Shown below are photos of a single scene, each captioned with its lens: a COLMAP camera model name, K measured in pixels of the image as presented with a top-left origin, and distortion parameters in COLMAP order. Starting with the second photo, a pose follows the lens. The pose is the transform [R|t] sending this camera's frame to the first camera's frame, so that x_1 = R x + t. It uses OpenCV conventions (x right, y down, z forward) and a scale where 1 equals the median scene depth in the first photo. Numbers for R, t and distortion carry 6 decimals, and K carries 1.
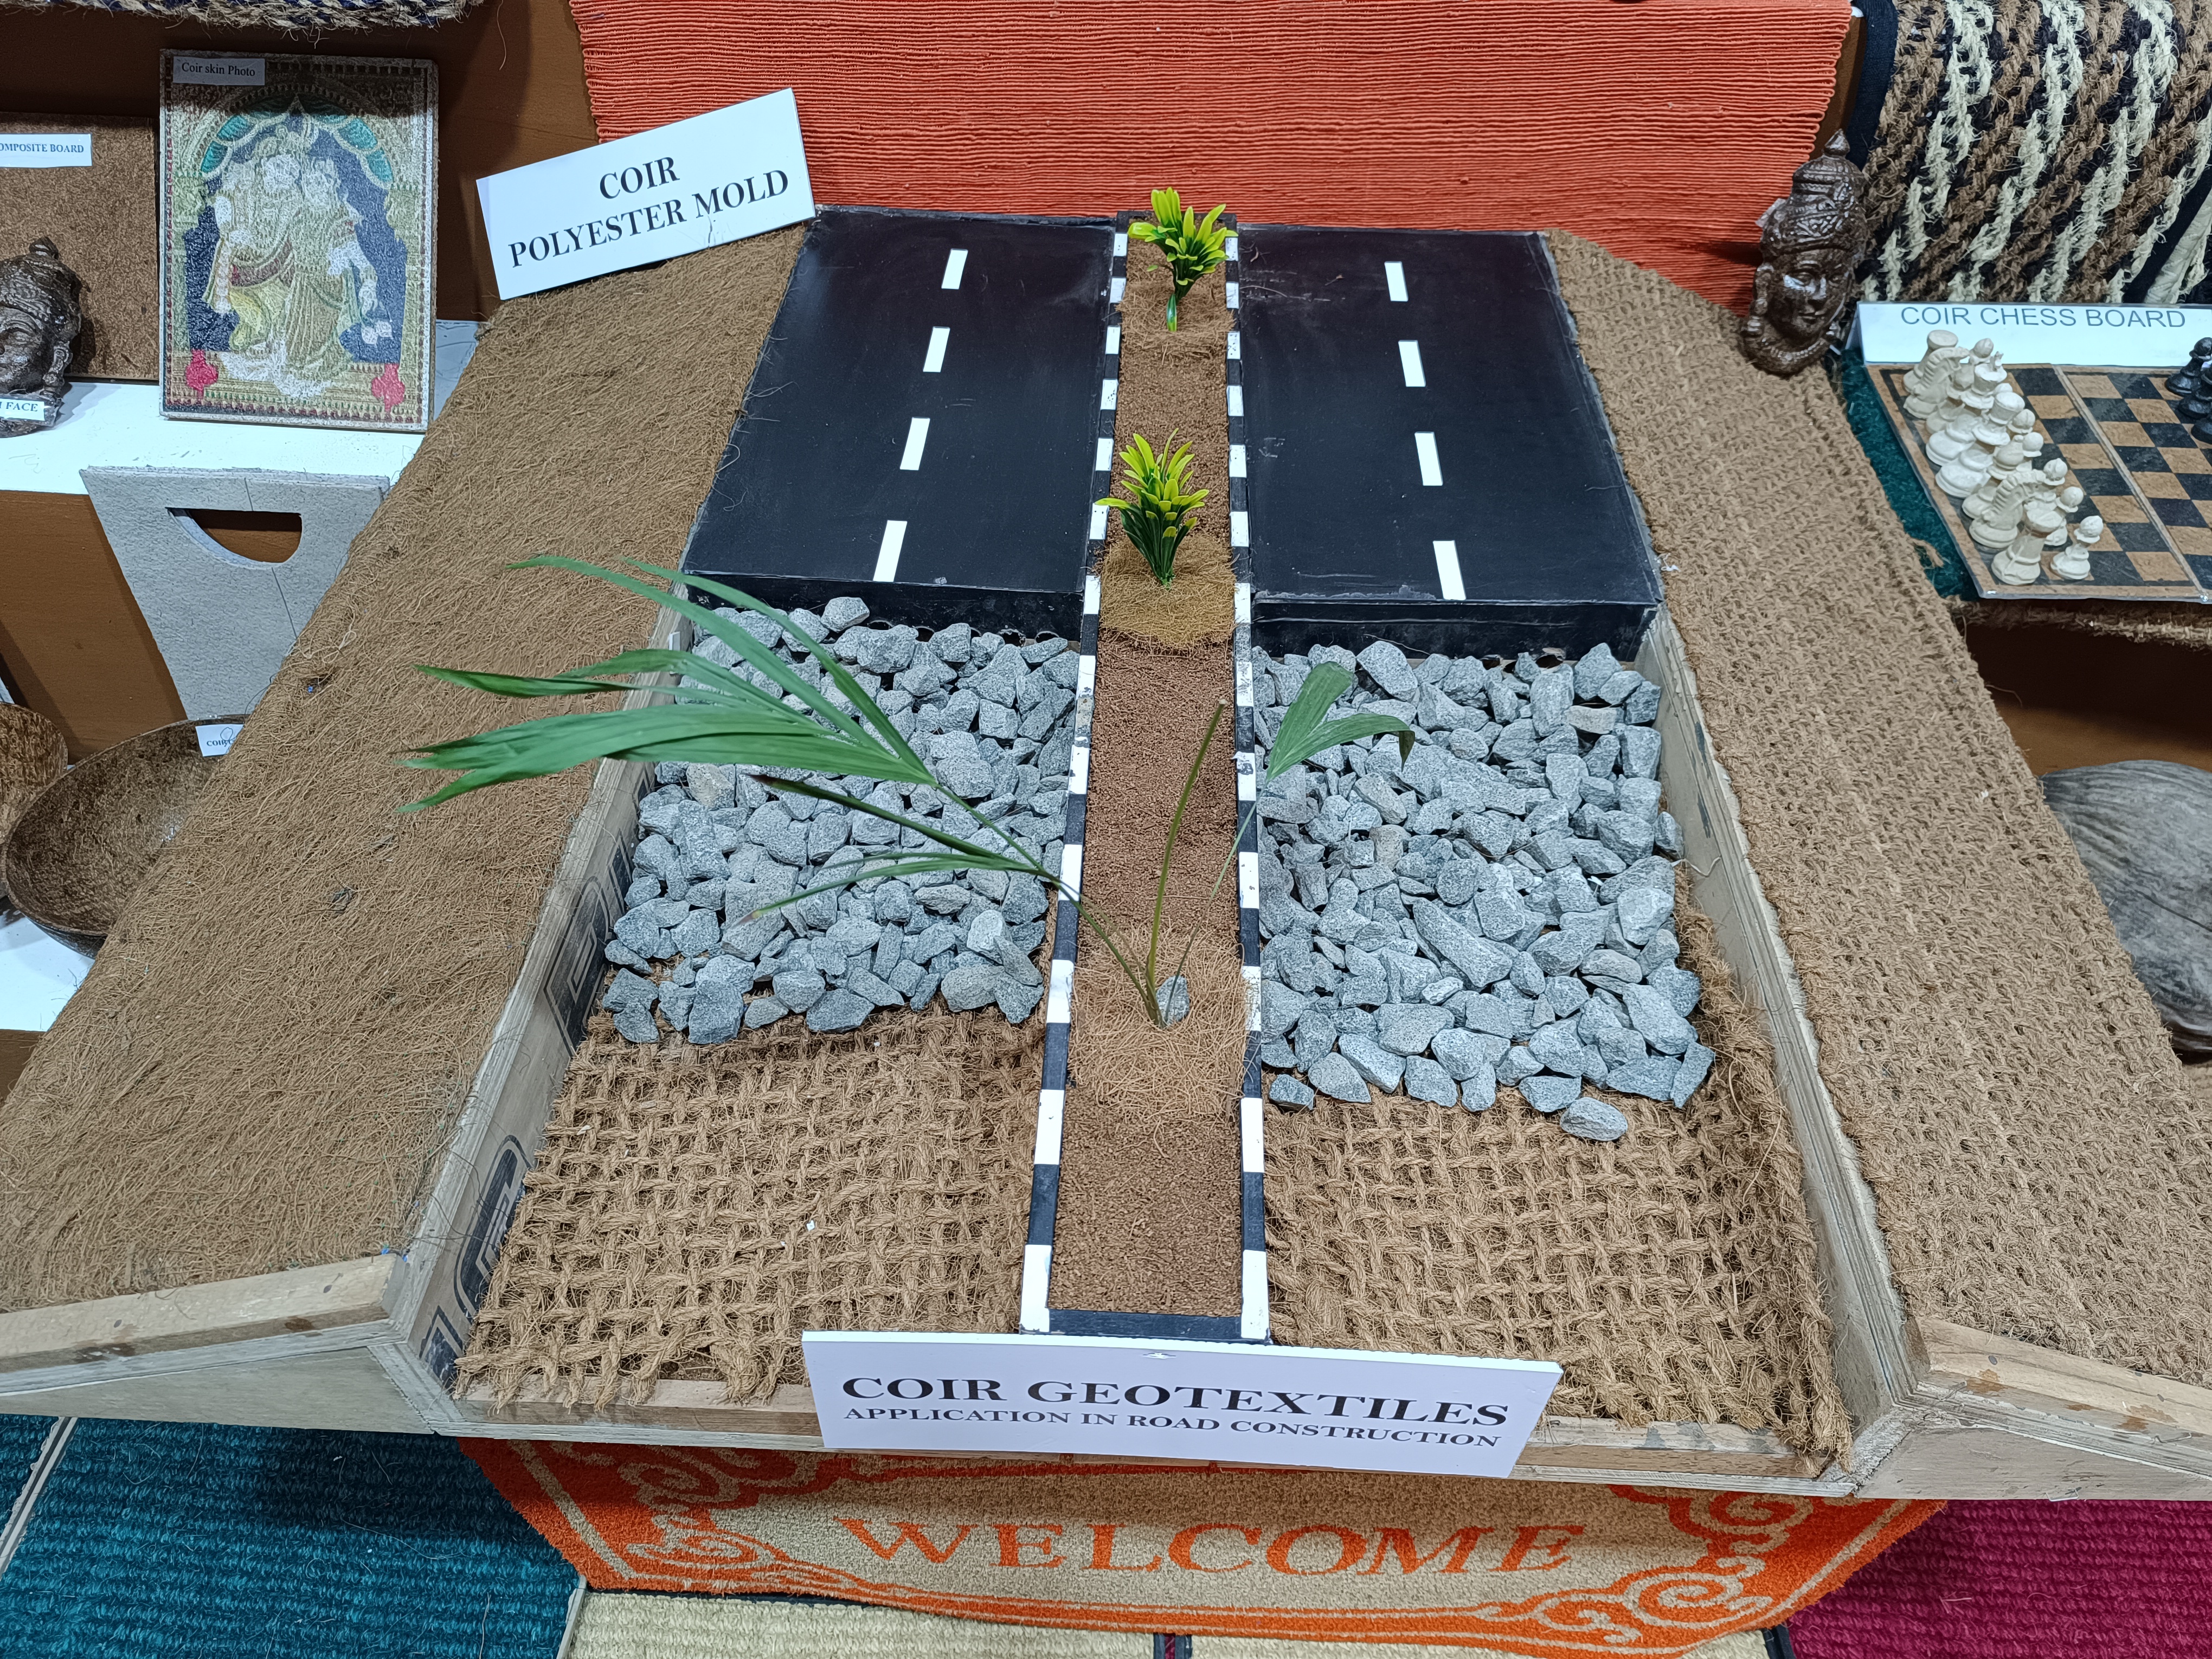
lens RADIAL K [[1528.9, 0, 1109.1], [0, 1528.9, 830.6], [0, 0, 1]] dist [0.003110, -0.007724]
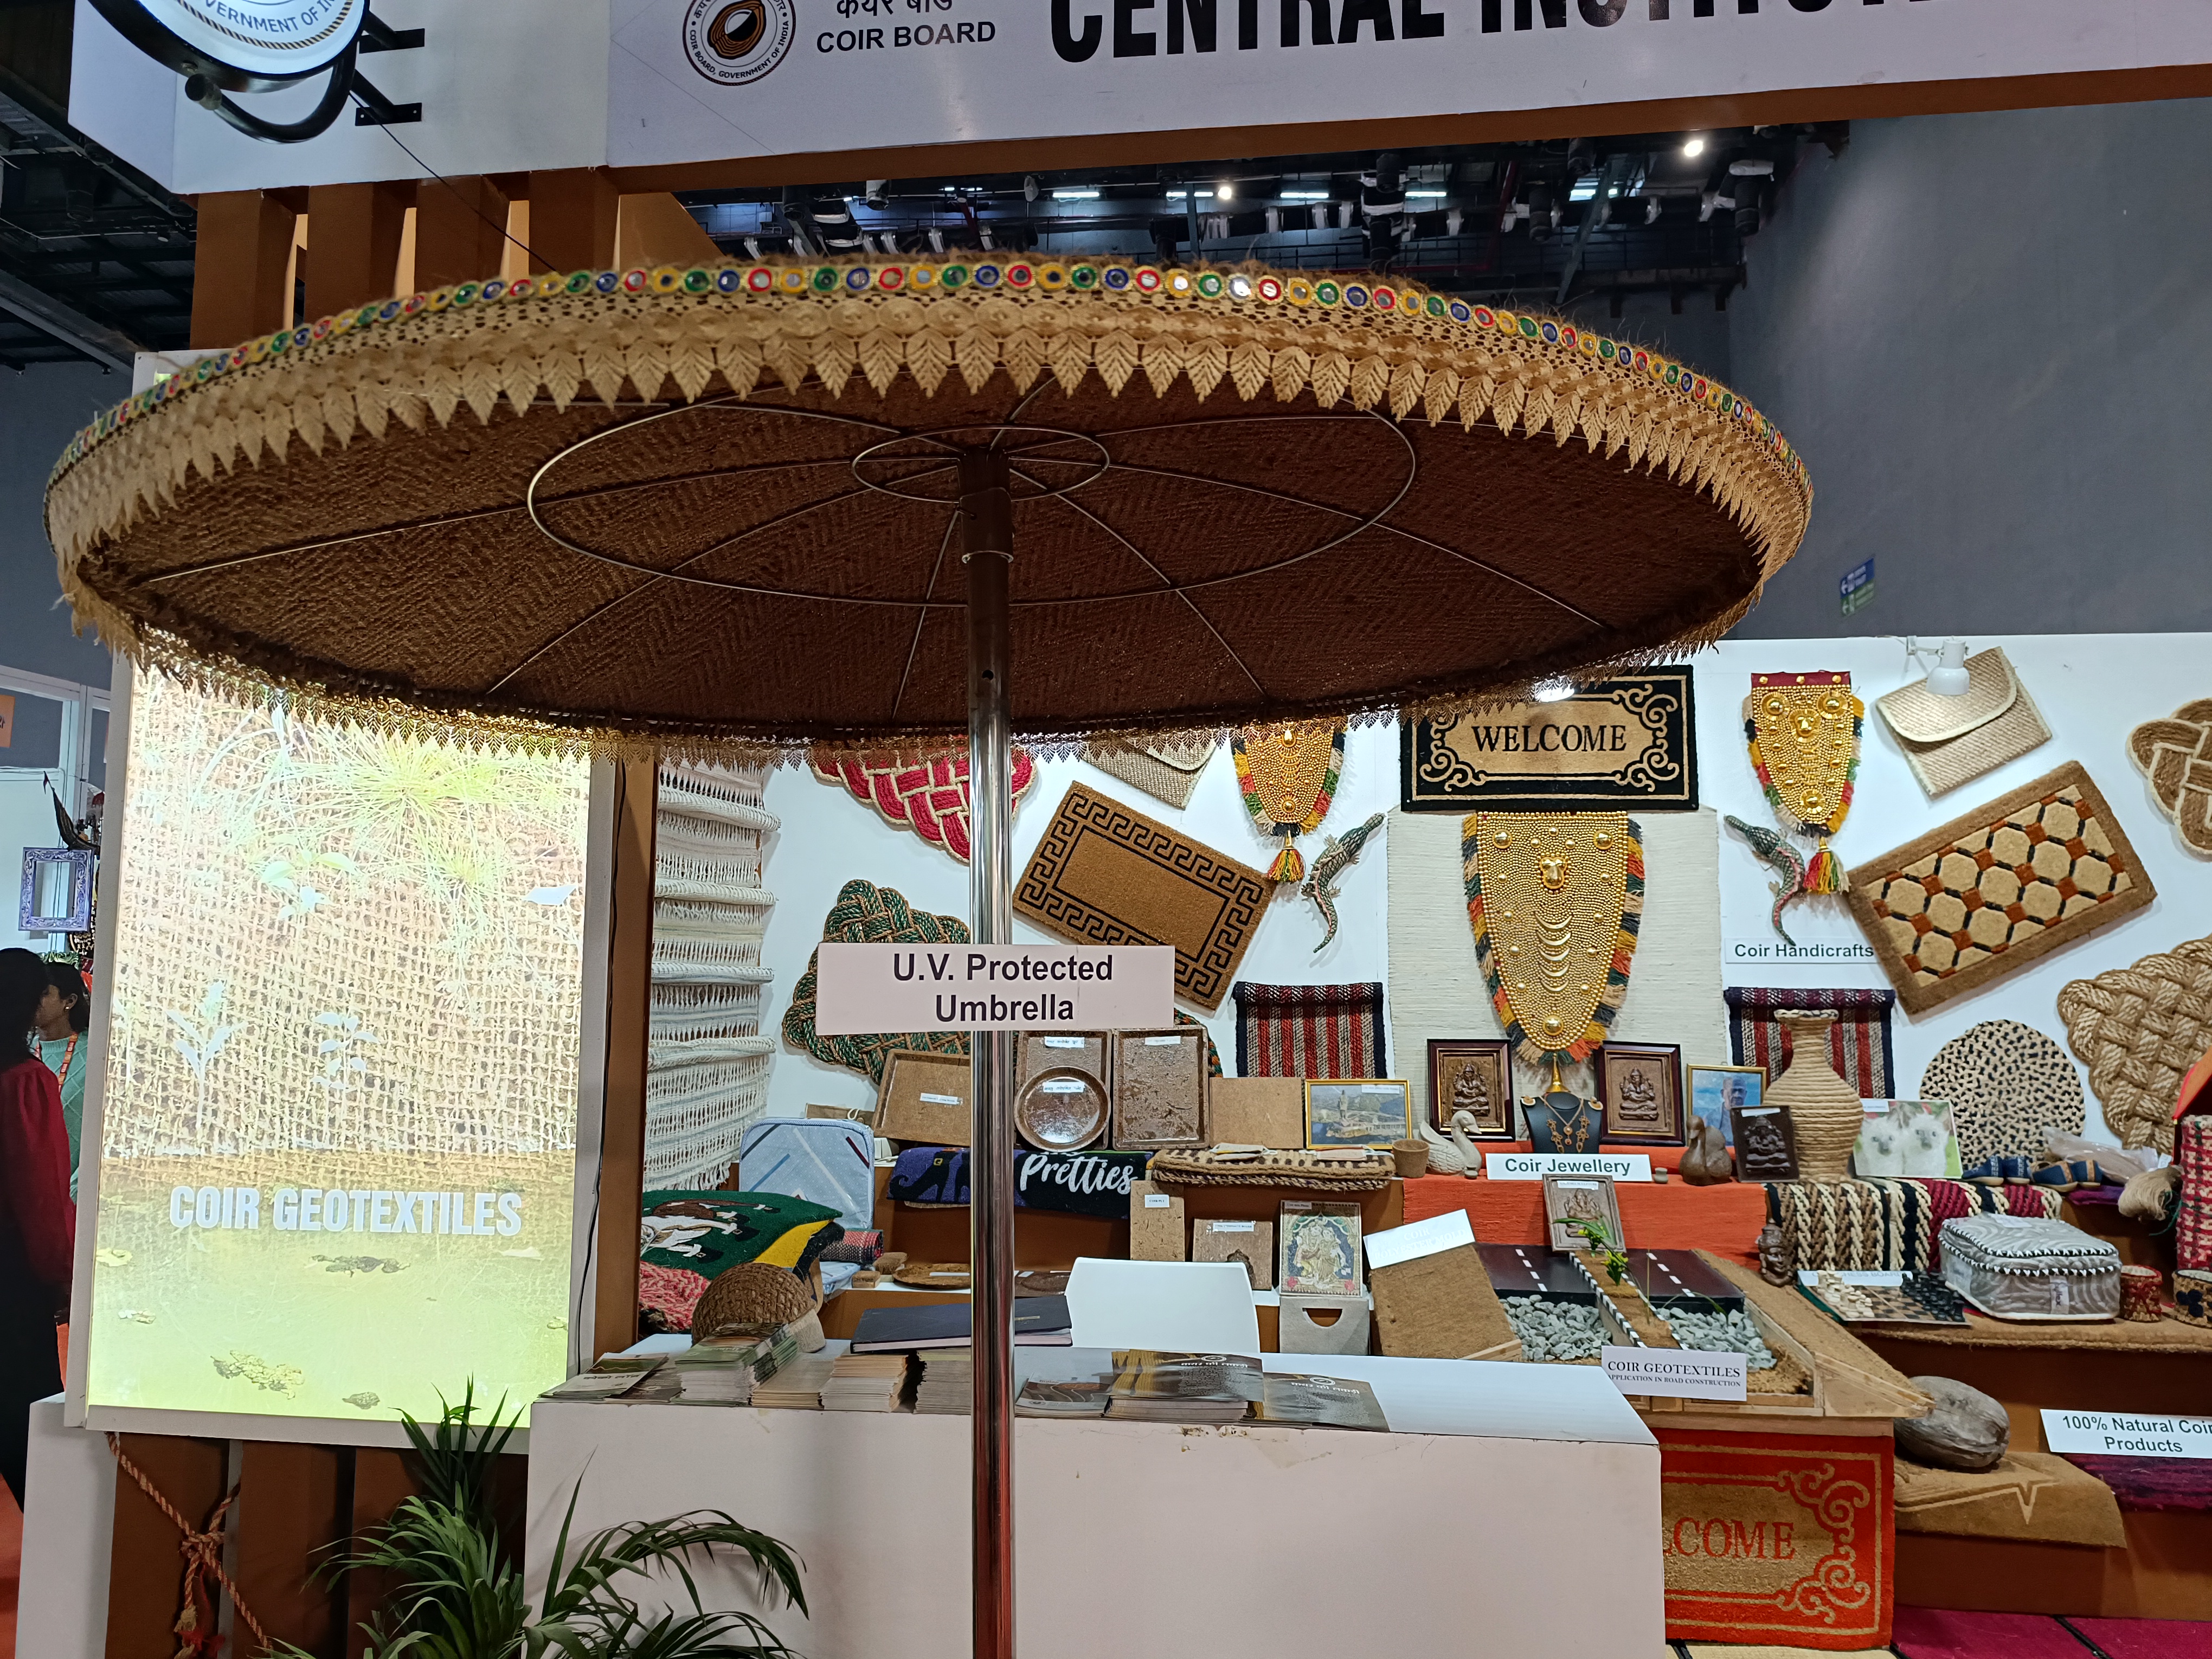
lens RADIAL K [[1528.9, 0, 1107.8], [0, 1528.9, 825.4], [0, 0, 1]] dist [0.003110, -0.007724]
pose [[0.997342, -0.015720, -0.071141, -0.758262], [-0.044143, 0.646441, -0.761686, 1.657400], [0.057962, 0.762802, 0.644029, -1.986565]]
